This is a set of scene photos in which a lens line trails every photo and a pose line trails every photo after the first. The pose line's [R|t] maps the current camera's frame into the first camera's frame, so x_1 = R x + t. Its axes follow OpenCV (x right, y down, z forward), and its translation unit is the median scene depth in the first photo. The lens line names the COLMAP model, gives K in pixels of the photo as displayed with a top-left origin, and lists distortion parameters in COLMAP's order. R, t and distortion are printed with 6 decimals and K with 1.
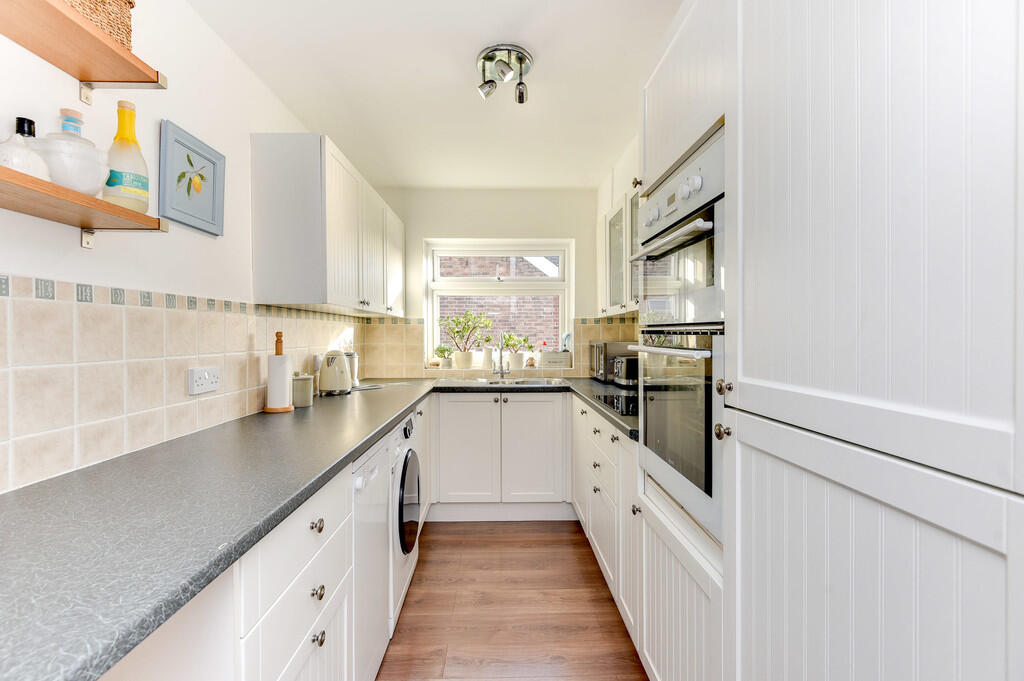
lens RADIAL K [[467.3, 0, 496.0], [0, 467.3, 340.4], [0, 0, 1]] dist [0.005789, -0.004759]
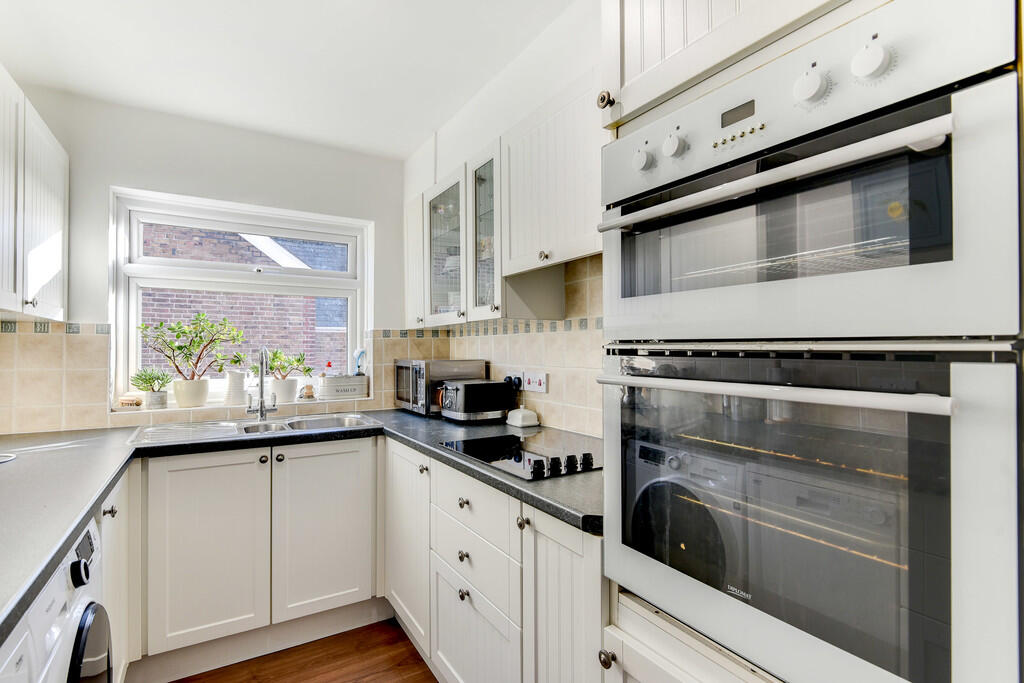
lens RADIAL K [[486.4, 0, 507.1], [0, 486.4, 341.2], [0, 0, 1]] dist [0.004637, -0.007999]
pose [[0.848242, 0.008588, 0.529539, -0.068120], [0.006662, 0.999616, -0.026883, -0.008065], [-0.529566, 0.026331, 0.847860, 0.284163]]
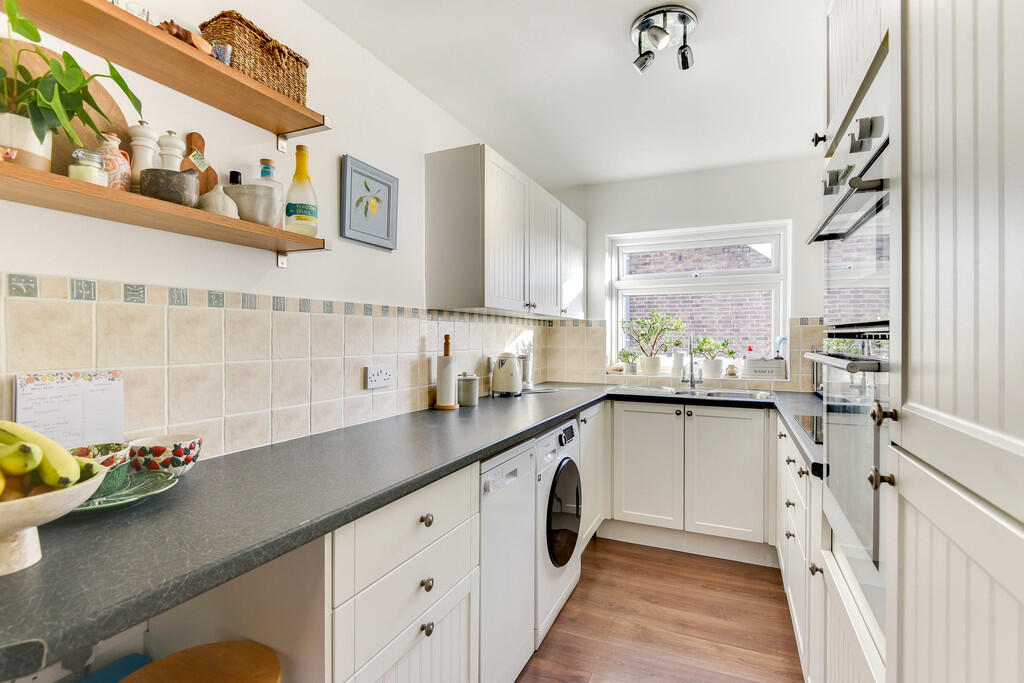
lens RADIAL K [[486.4, 0, 500.9], [0, 486.4, 340.8], [0, 0, 1]] dist [0.004637, -0.007999]
pose [[0.903023, 0.005903, -0.429551, 0.091007], [-0.008164, 0.999961, -0.003419, -0.000887], [0.429514, 0.006594, 0.903036, 0.033499]]
